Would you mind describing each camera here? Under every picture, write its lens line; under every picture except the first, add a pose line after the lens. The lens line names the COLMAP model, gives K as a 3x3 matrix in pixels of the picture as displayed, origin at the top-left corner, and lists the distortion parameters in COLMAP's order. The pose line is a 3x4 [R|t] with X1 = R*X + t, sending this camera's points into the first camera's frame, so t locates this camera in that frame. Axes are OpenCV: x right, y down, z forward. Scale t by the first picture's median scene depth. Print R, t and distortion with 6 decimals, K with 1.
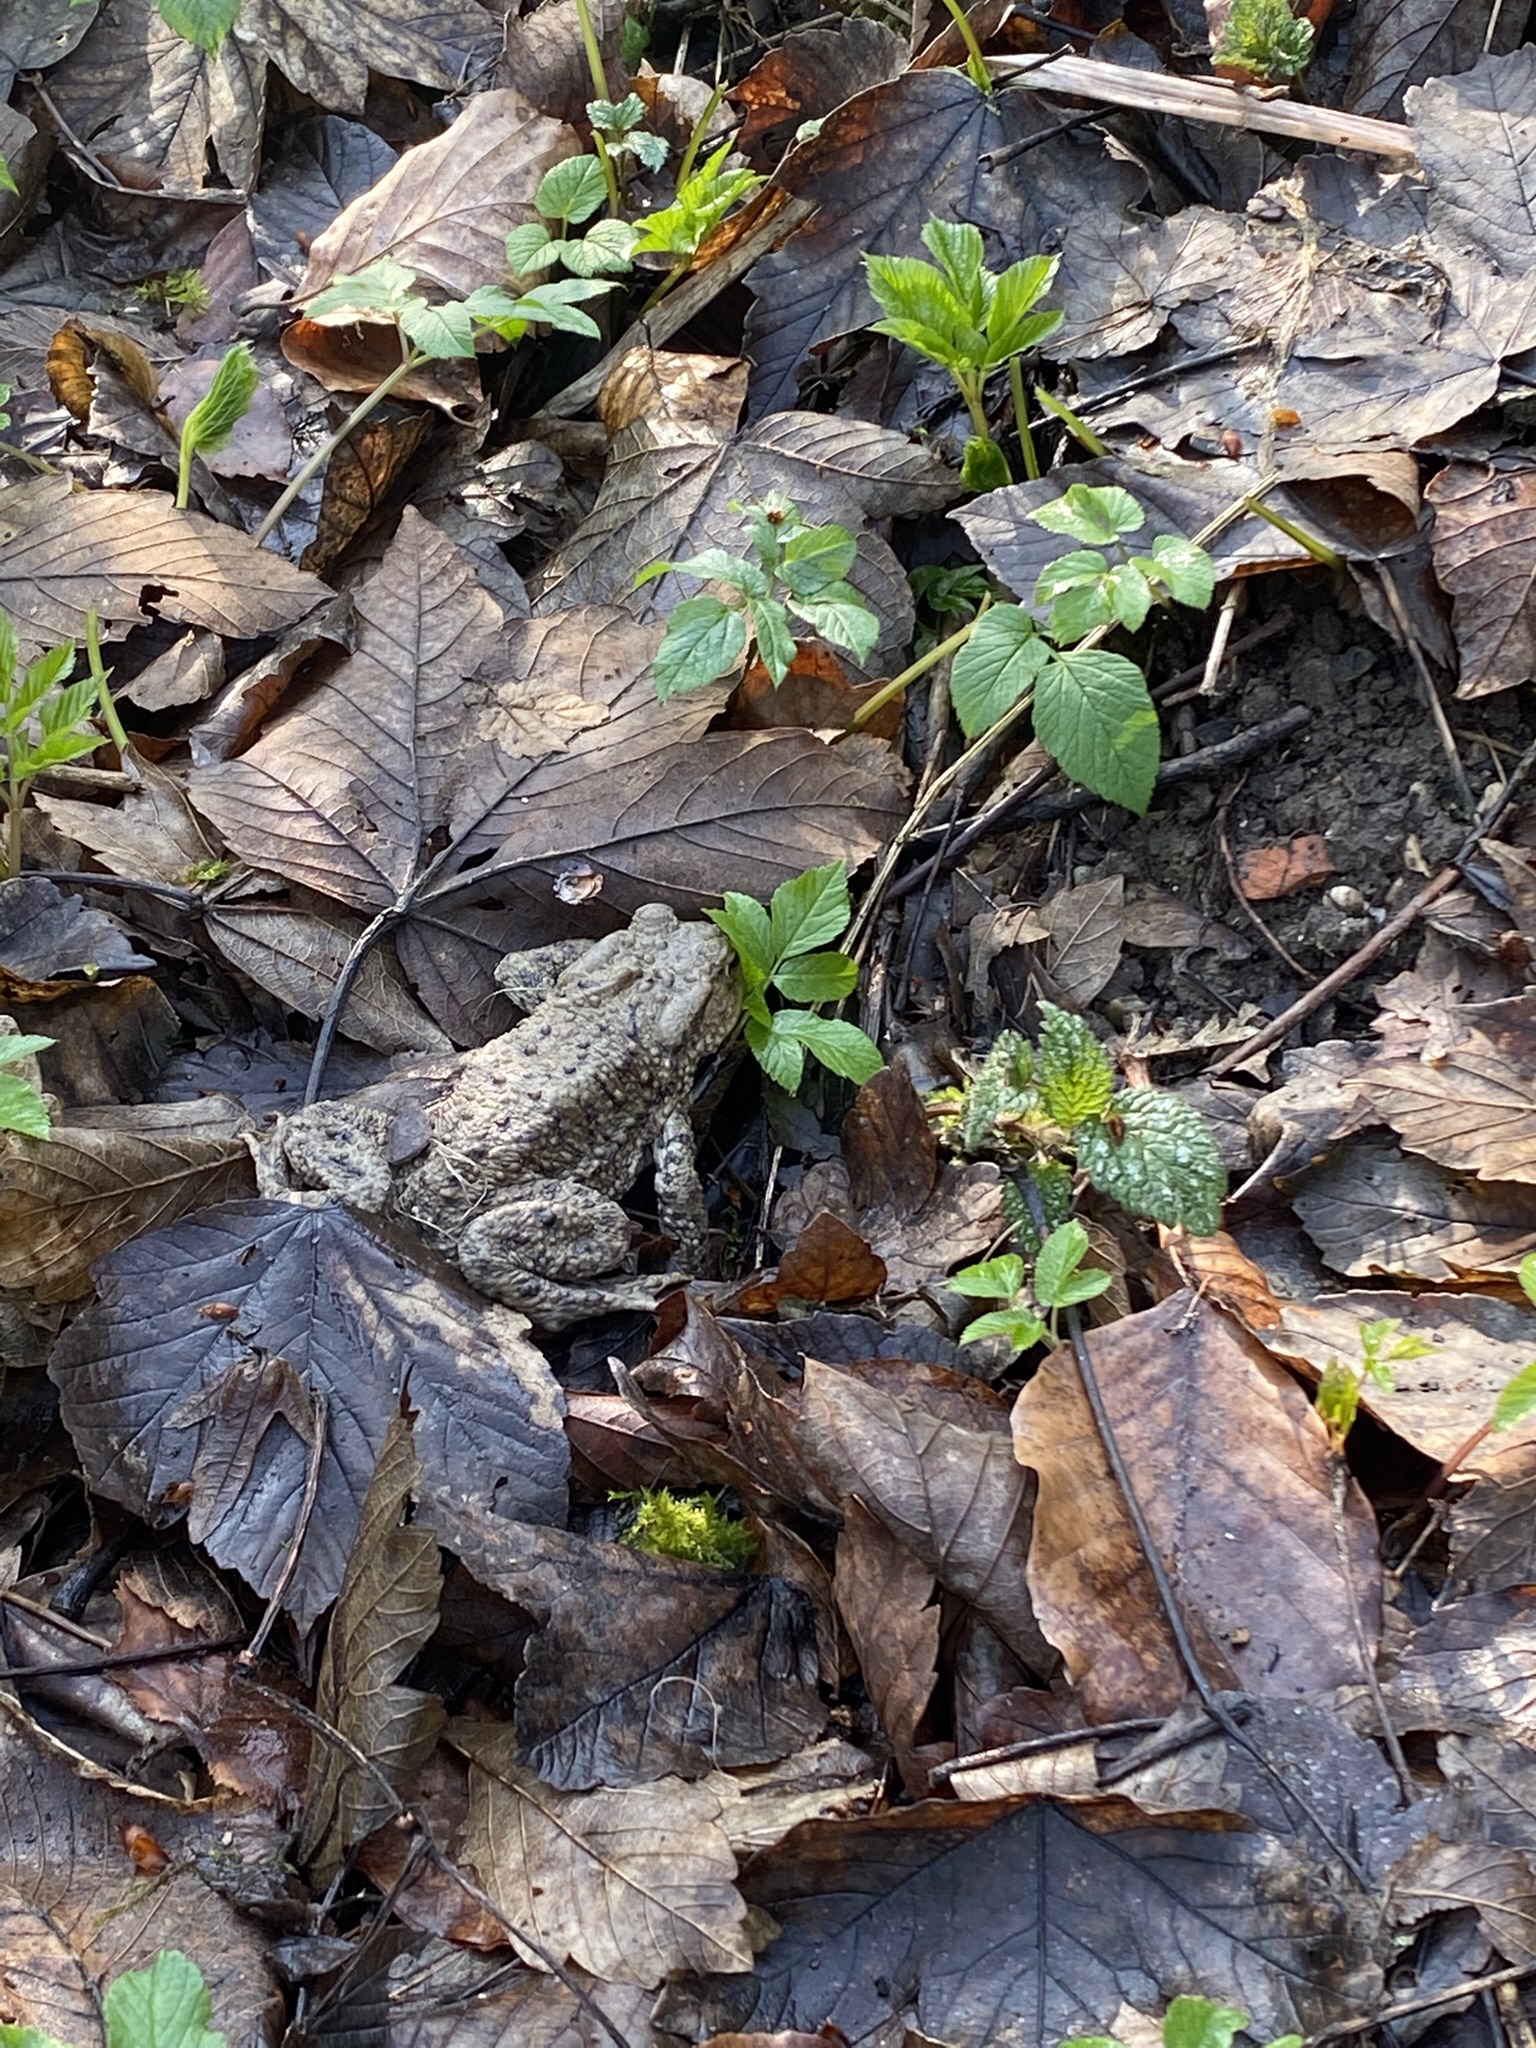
lens RADIAL K [[3696.0, 0, 768.1], [0, 3696.0, 1025.2], [0, 0, 1]] dist [0.011435, 0.000000]
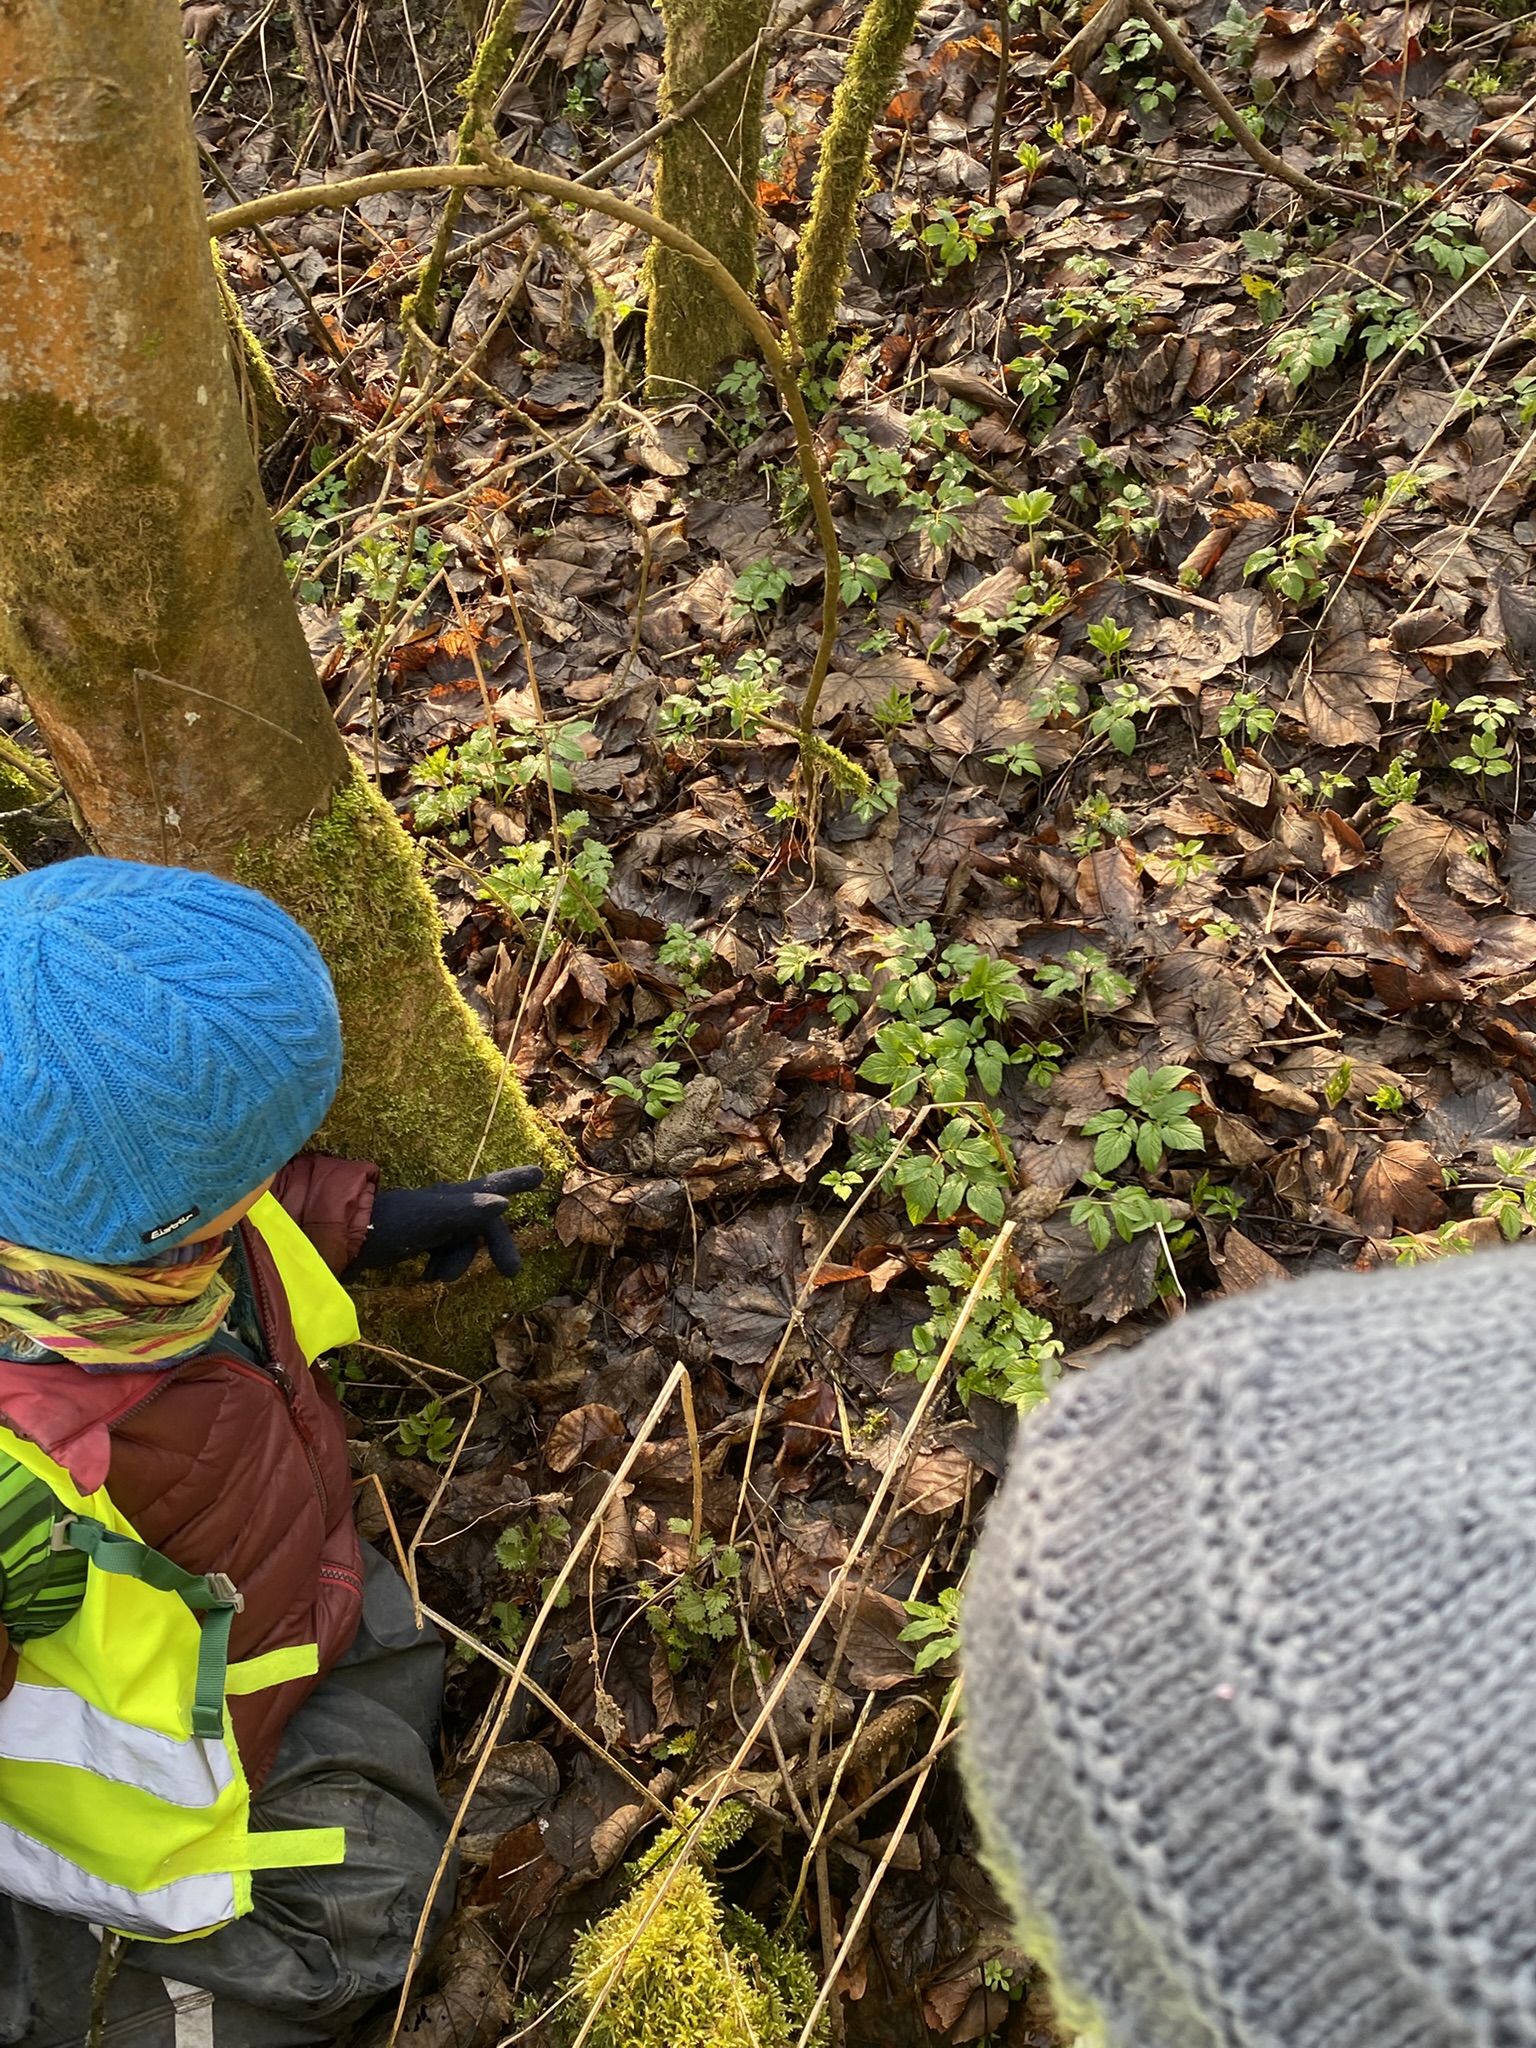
lens RADIAL K [[1851.4, 0, 759.3], [0, 1851.4, 1014.8], [0, 0, 1]] dist [0.072335, -0.000024]
pose [[0.981133, 0.132426, -0.140857, 0.015462], [-0.119364, 0.988052, 0.097493, 0.087200], [0.152085, -0.078840, 0.985218, -1.319609]]
